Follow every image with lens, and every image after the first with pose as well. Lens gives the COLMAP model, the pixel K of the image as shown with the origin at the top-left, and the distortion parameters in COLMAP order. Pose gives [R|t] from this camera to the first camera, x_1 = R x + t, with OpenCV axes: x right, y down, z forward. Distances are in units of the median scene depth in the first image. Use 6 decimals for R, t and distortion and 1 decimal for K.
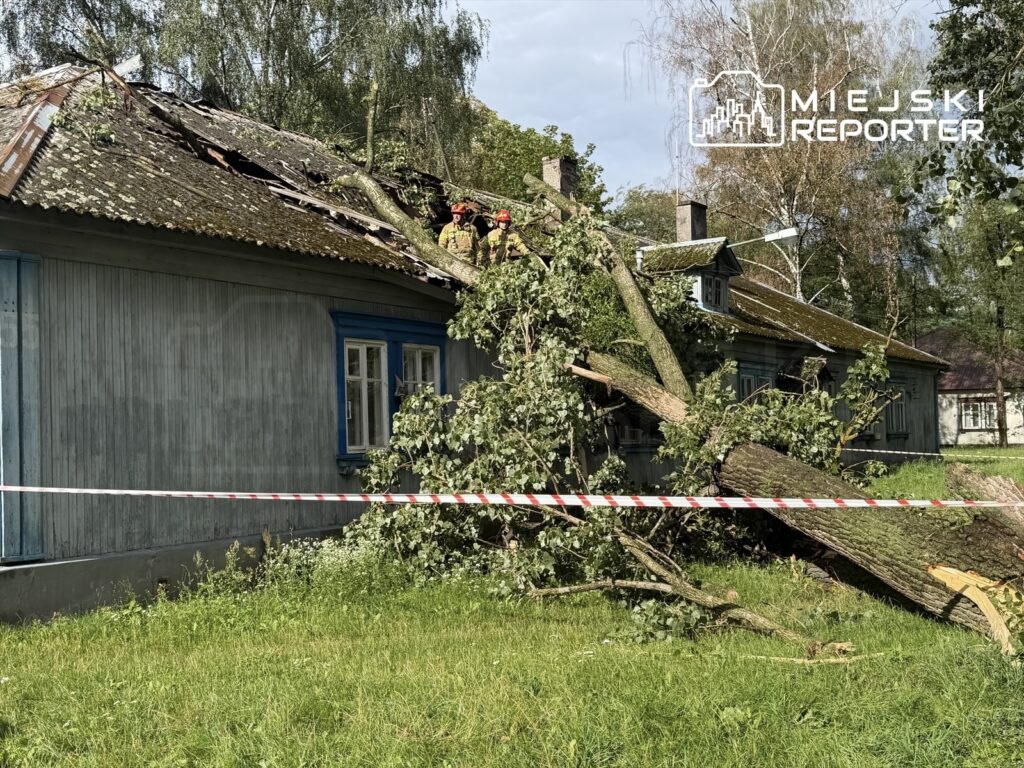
lens RADIAL K [[1275.6, 0, 512.0], [0, 1275.6, 384.0], [0, 0, 1]] dist [0.024637, 0.007396]
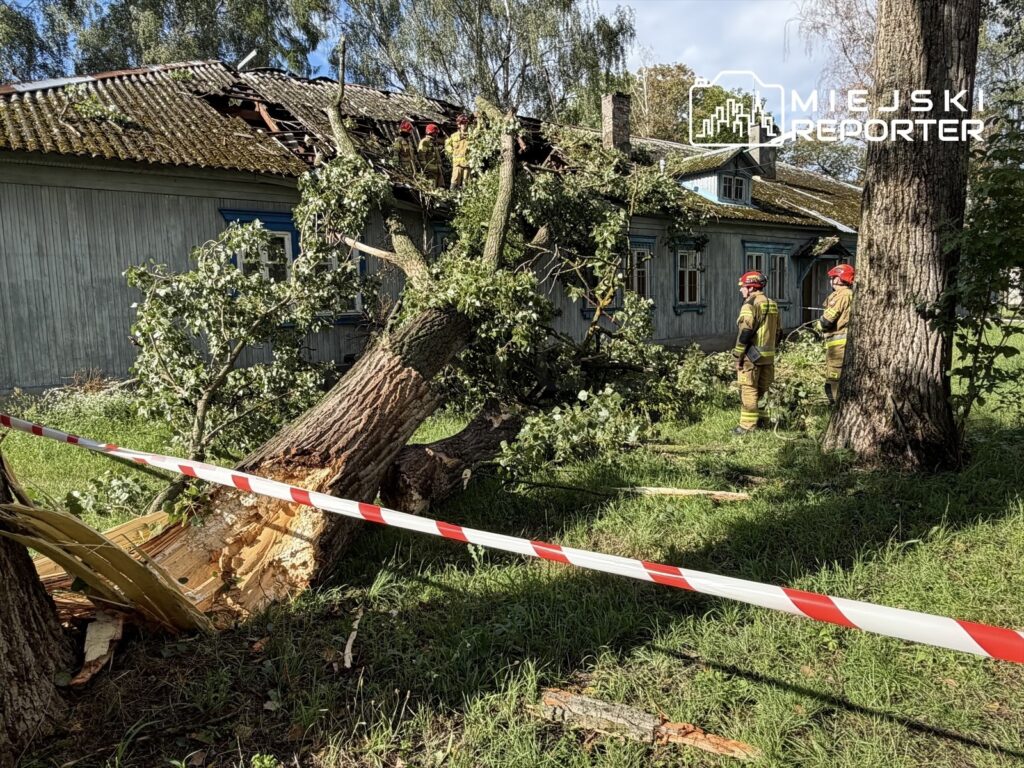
lens RADIAL K [[692.9, 0, 512.0], [0, 692.9, 384.0], [0, 0, 1]] dist [0.006280, -0.000633]
pose [[0.929141, 0.033220, -0.368231, 0.433303], [0.027767, 0.986873, 0.159094, 0.016497], [0.368682, -0.158045, 0.916022, 0.448284]]
